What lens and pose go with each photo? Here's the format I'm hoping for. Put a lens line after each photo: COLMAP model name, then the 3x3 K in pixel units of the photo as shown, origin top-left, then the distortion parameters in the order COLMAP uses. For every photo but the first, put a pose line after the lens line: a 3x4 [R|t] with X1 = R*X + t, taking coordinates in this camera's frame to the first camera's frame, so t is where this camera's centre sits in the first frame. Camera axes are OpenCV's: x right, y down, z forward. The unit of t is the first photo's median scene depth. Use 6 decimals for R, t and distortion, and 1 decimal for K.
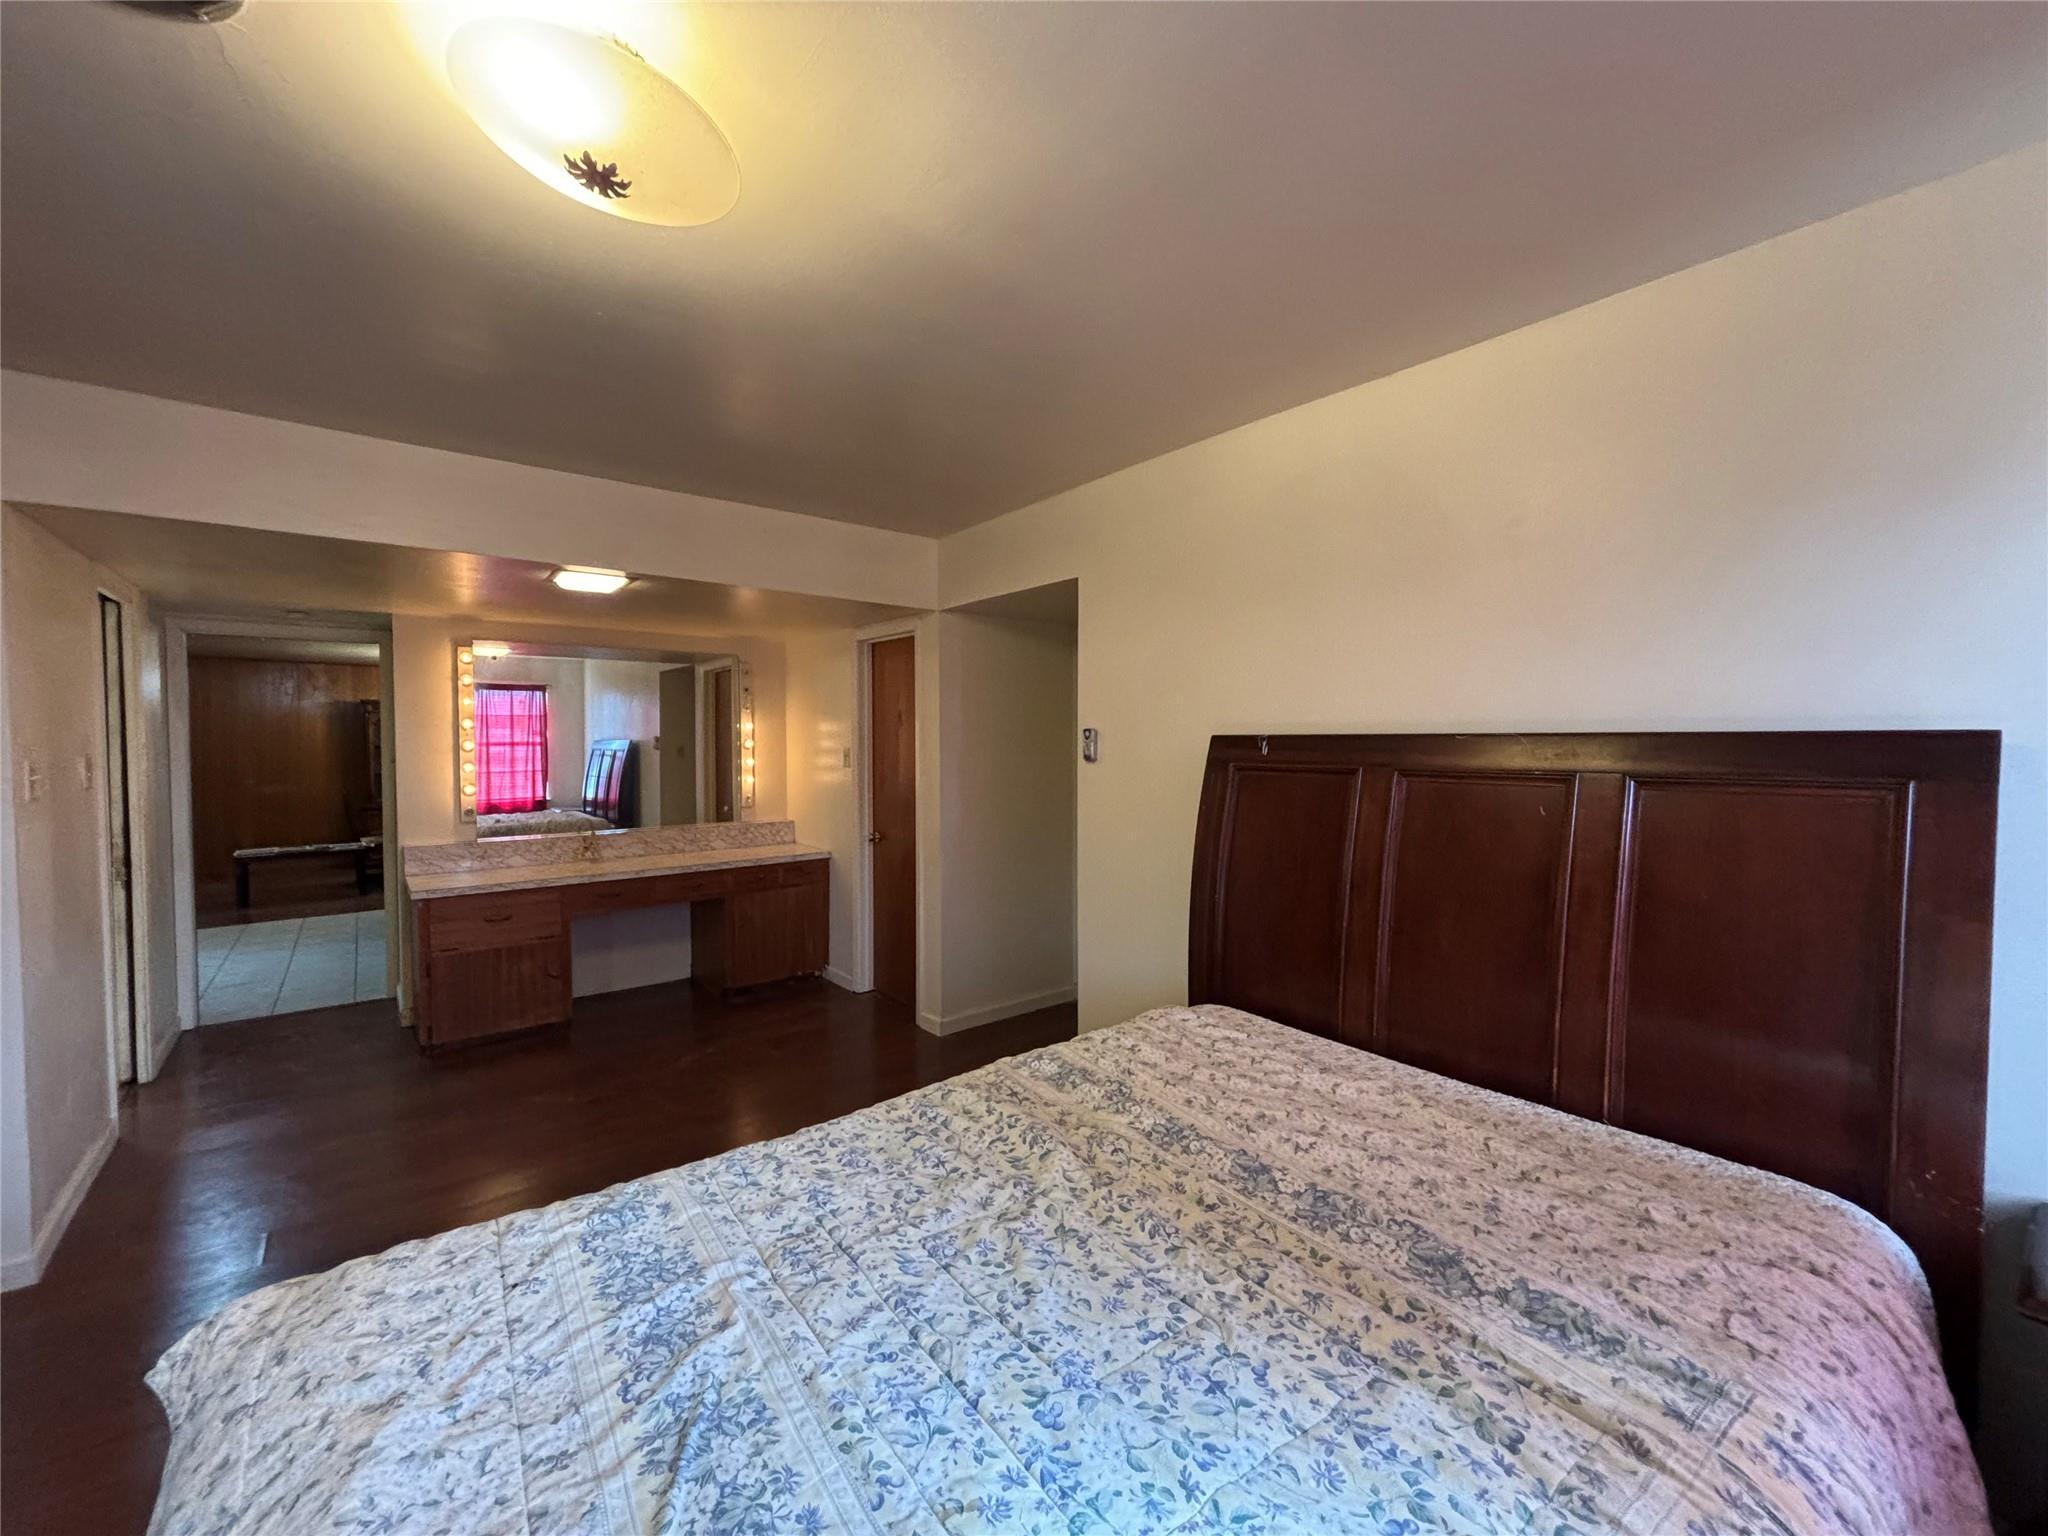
lens RADIAL K [[830.3, 0, 1015.1], [0, 830.3, 765.1], [0, 0, 1]] dist [0.000532, 0.000344]
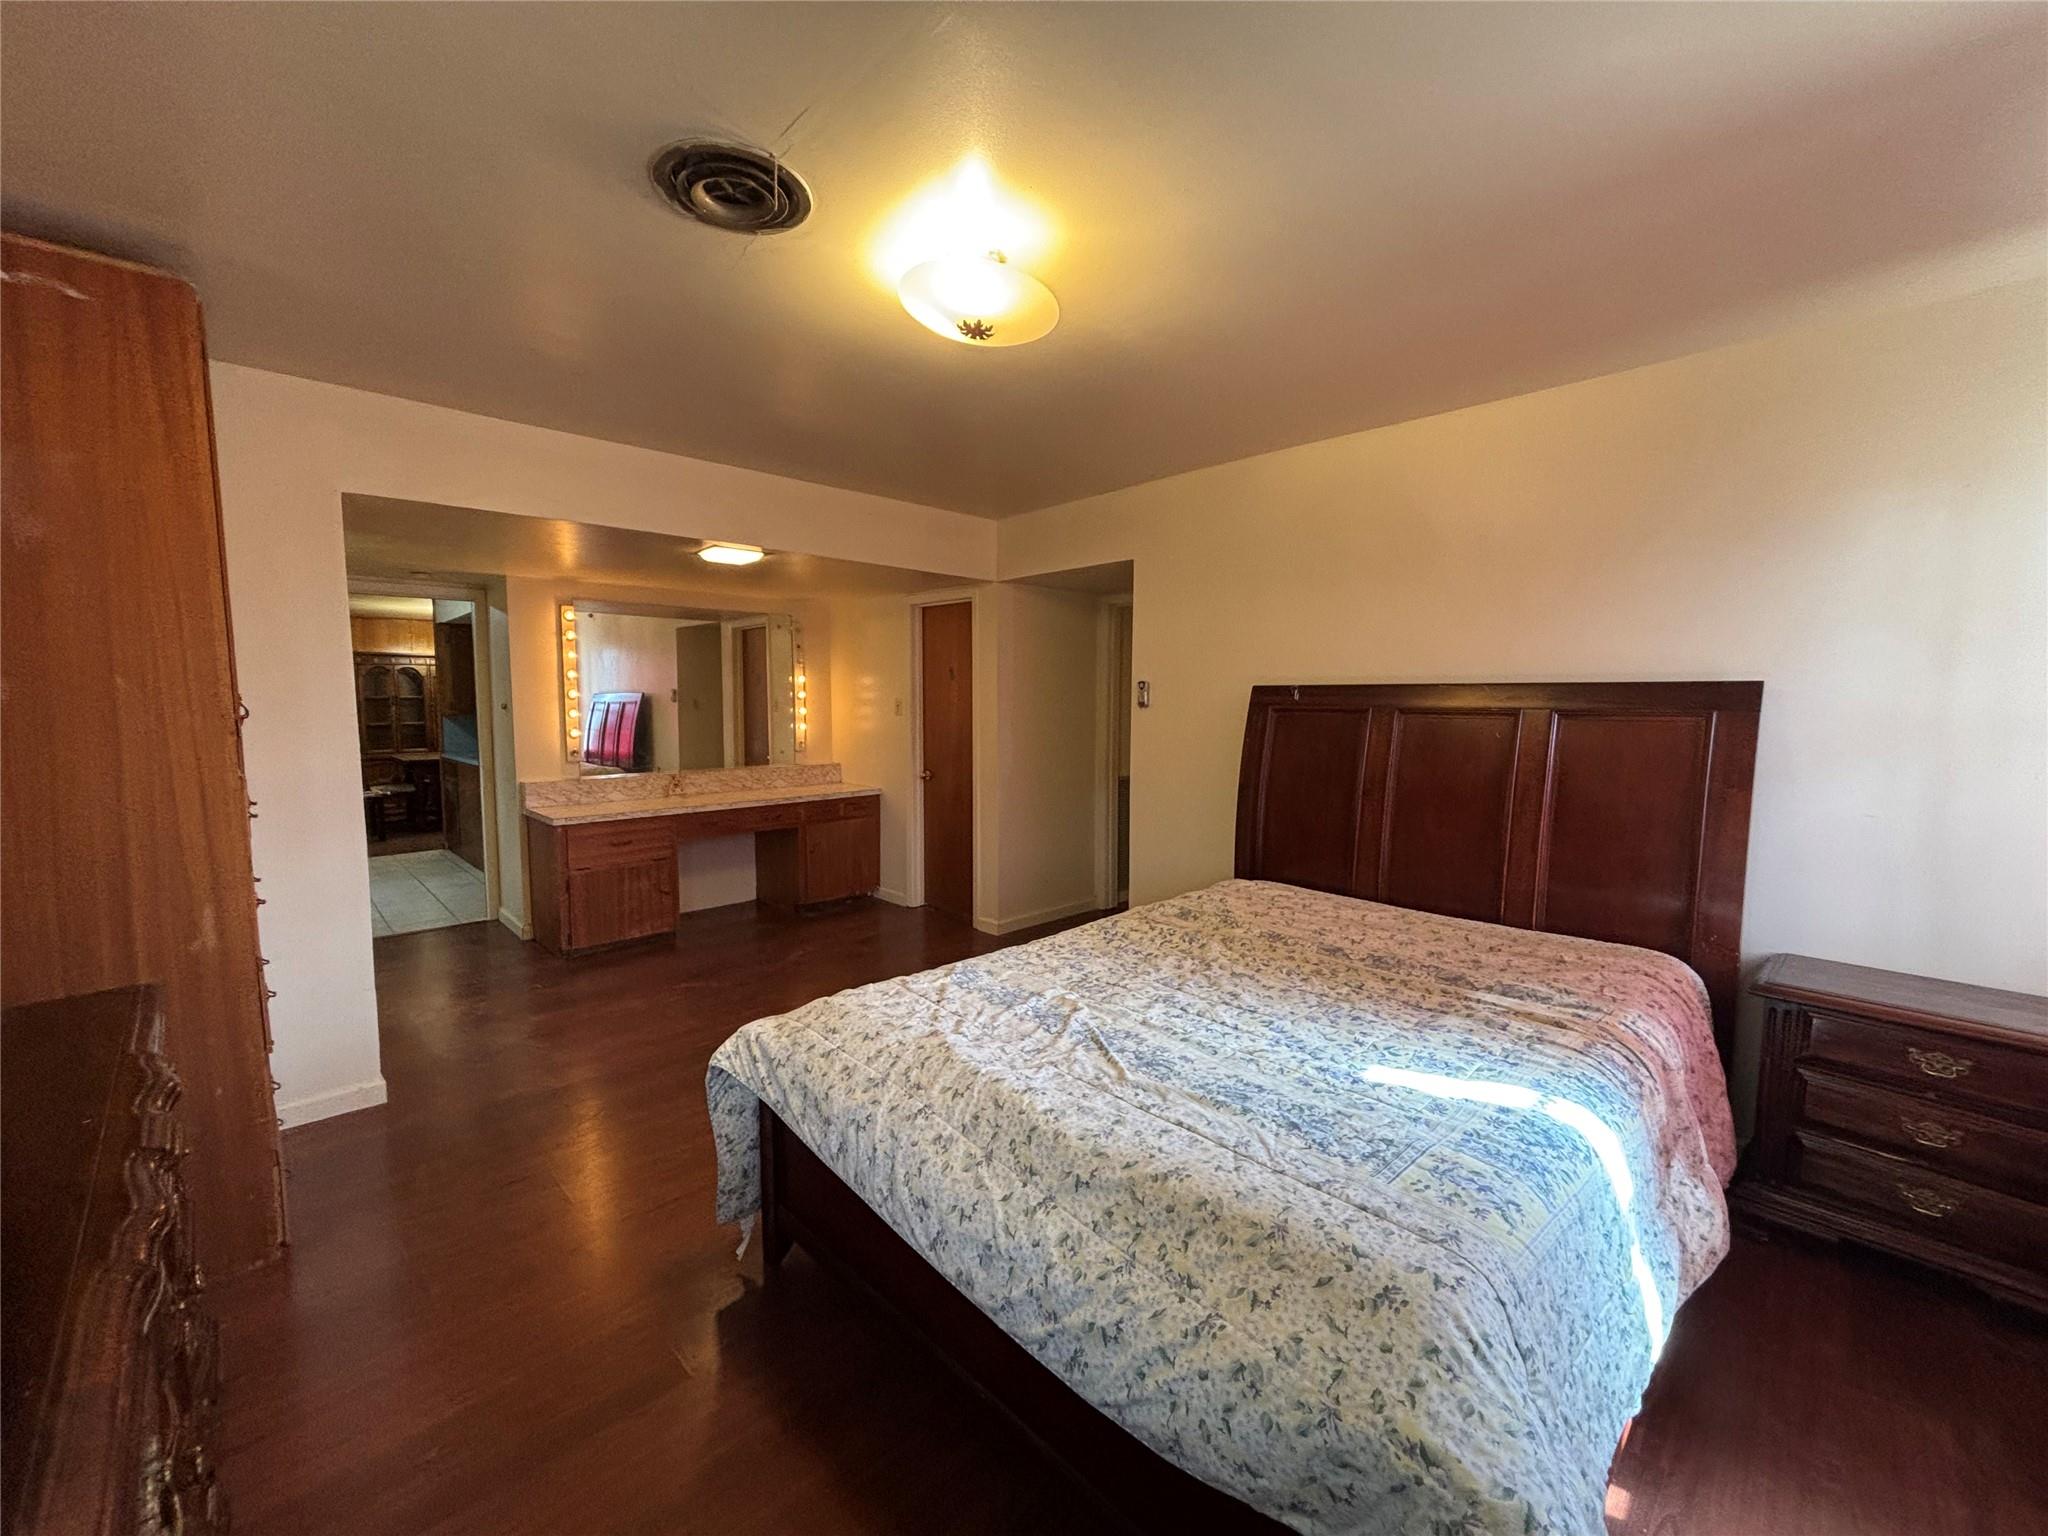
lens RADIAL K [[830.3, 0, 1014.1], [0, 830.3, 764.1], [0, 0, 1]] dist [0.000532, 0.000344]
pose [[0.996082, -0.002227, 0.088405, -0.361391], [-0.002088, 0.998812, 0.048683, 0.035196], [-0.088408, -0.048677, 0.994894, -0.413454]]
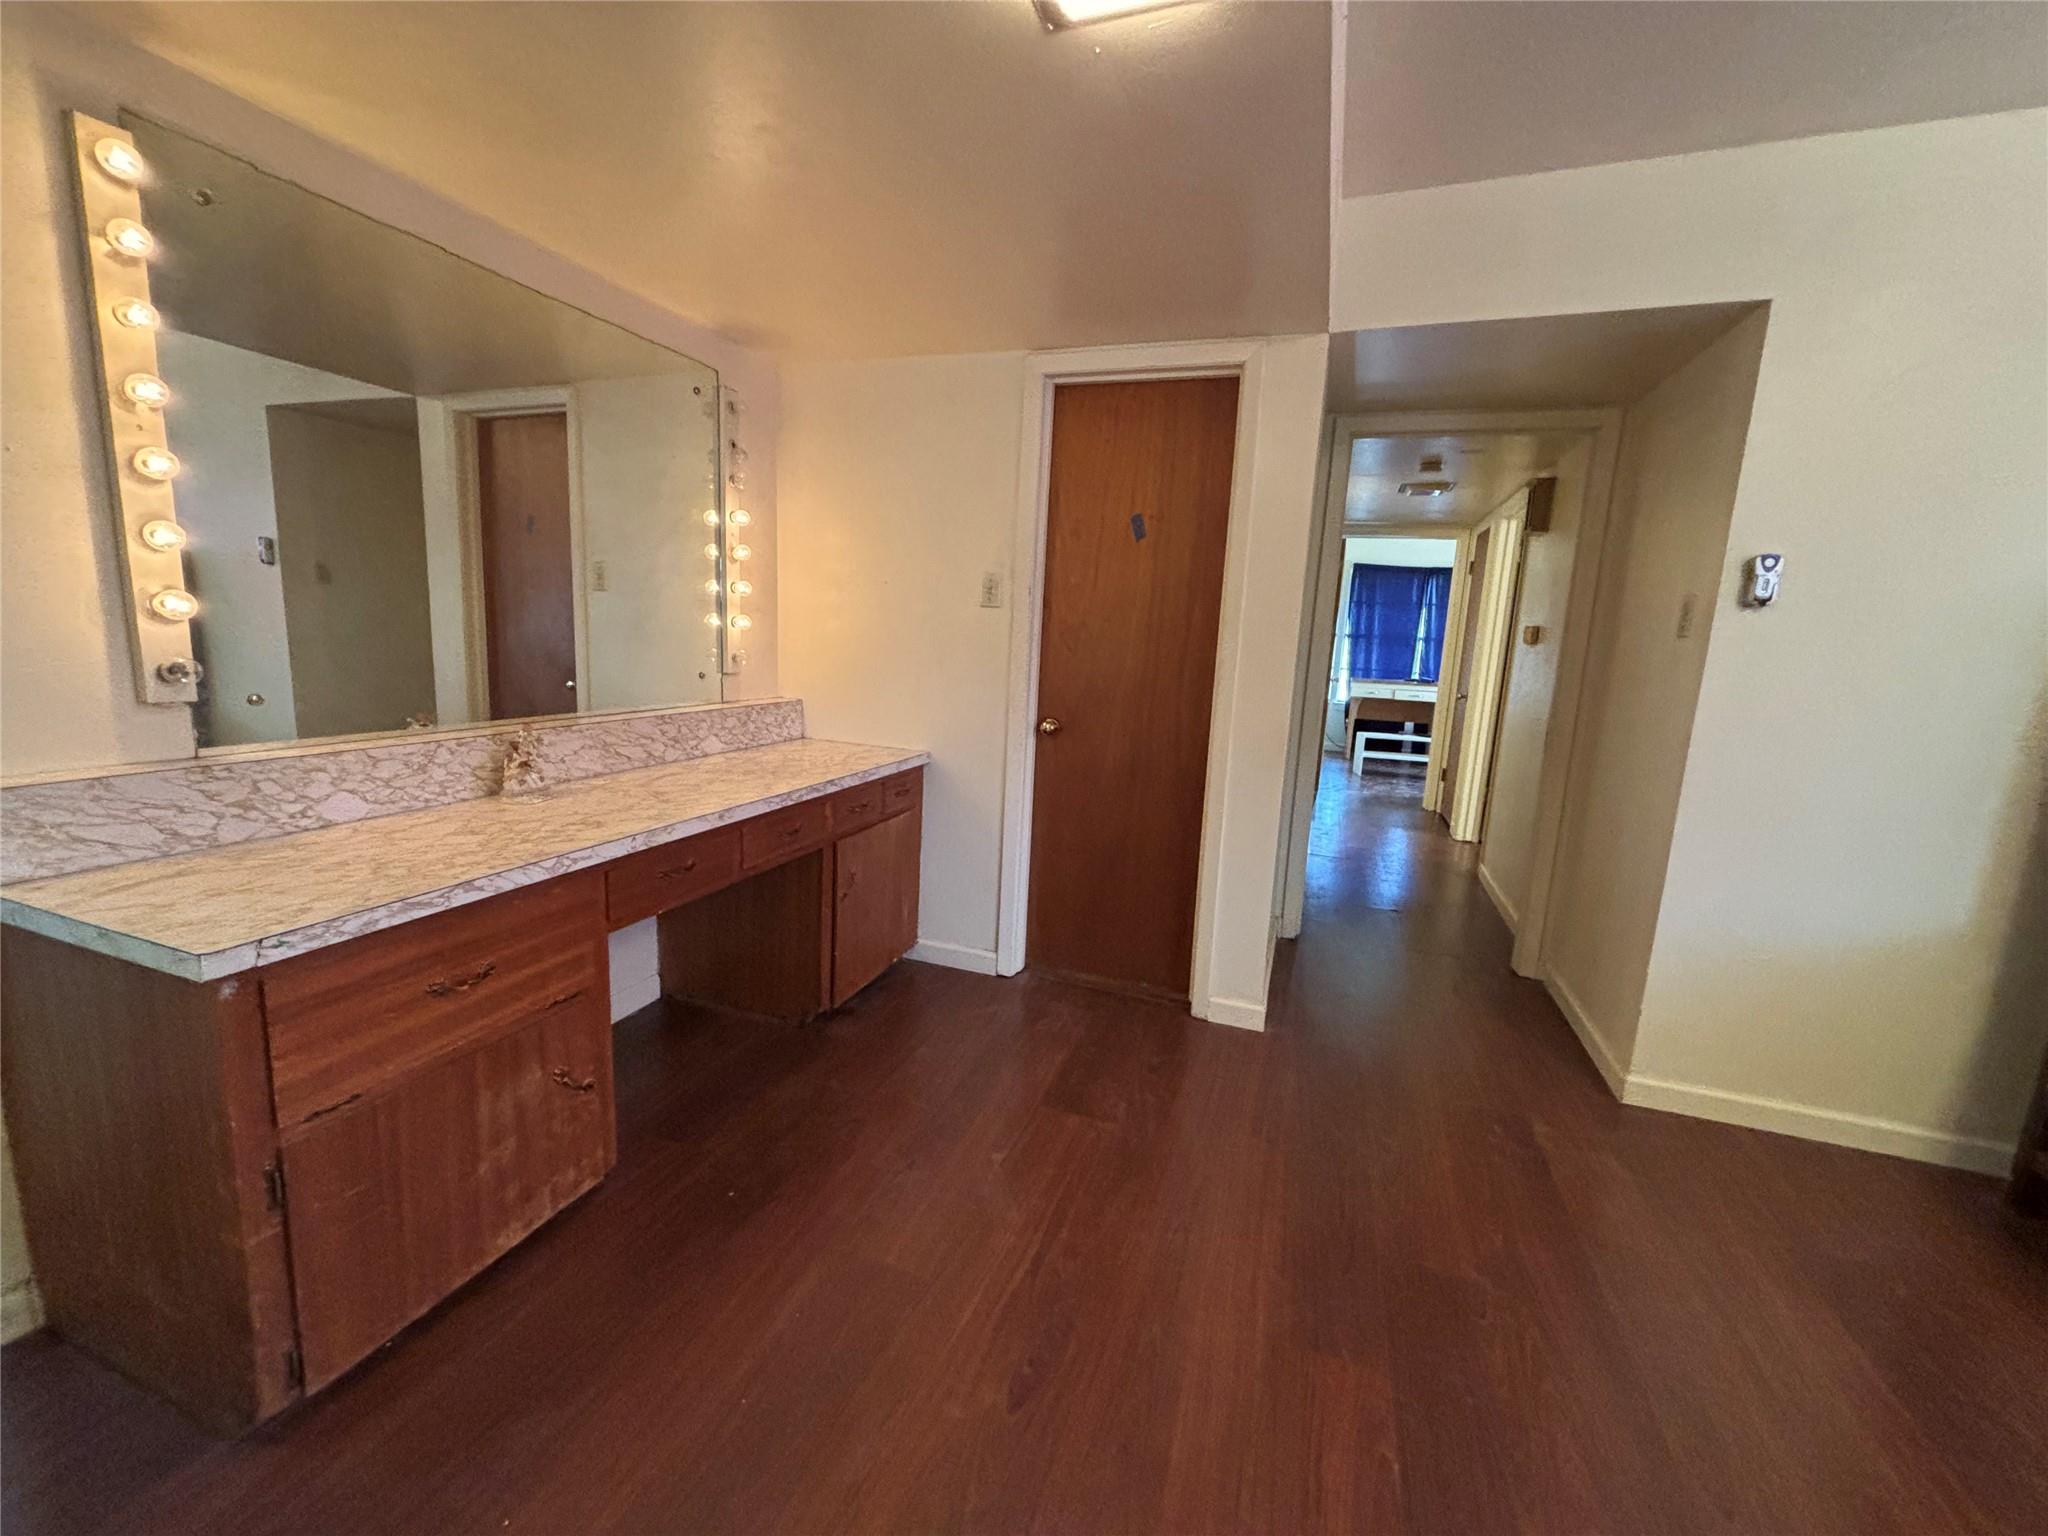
lens RADIAL K [[830.3, 0, 1005.5], [0, 830.3, 767.2], [0, 0, 1]] dist [0.000532, 0.000344]
pose [[0.855660, -0.042871, 0.515759, -1.235488], [-0.032984, 0.990020, 0.137013, 0.083838], [-0.516486, -0.134248, 0.845707, 1.222880]]
